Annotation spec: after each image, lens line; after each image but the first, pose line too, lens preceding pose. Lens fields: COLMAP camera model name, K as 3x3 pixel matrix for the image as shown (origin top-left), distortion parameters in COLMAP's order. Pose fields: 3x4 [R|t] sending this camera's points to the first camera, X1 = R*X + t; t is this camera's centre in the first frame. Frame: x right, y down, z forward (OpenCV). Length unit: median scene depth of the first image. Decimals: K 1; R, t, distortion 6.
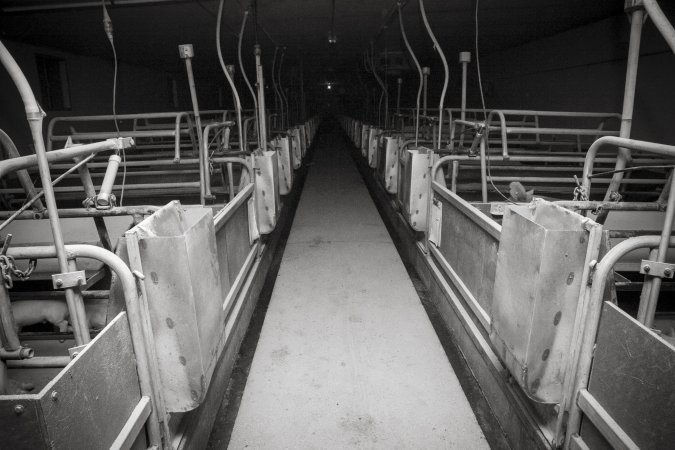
lens RADIAL K [[464.1, 0, 337.5], [0, 464.1, 225.0], [0, 0, 1]] dist [-0.088705, 0.056523]
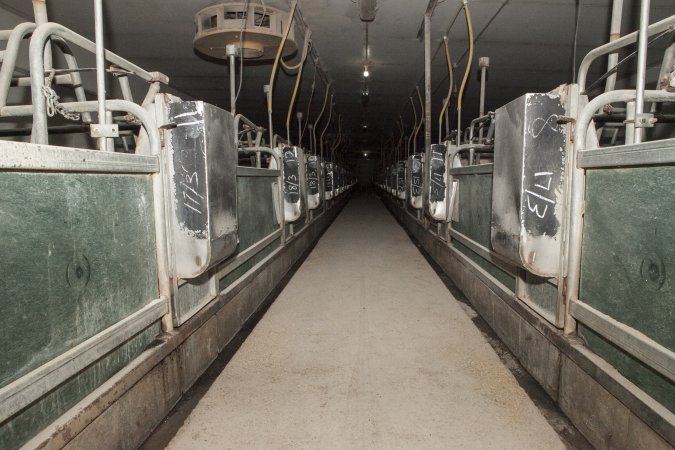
lens RADIAL K [[464.1, 0, 337.5], [0, 464.1, 225.0], [0, 0, 1]] dist [-0.088705, 0.056523]
pose [[0.996953, 0.003238, -0.077939, 0.041443], [-0.015252, 0.987946, -0.154045, 0.237787], [0.076501, 0.154765, 0.984985, -0.028755]]
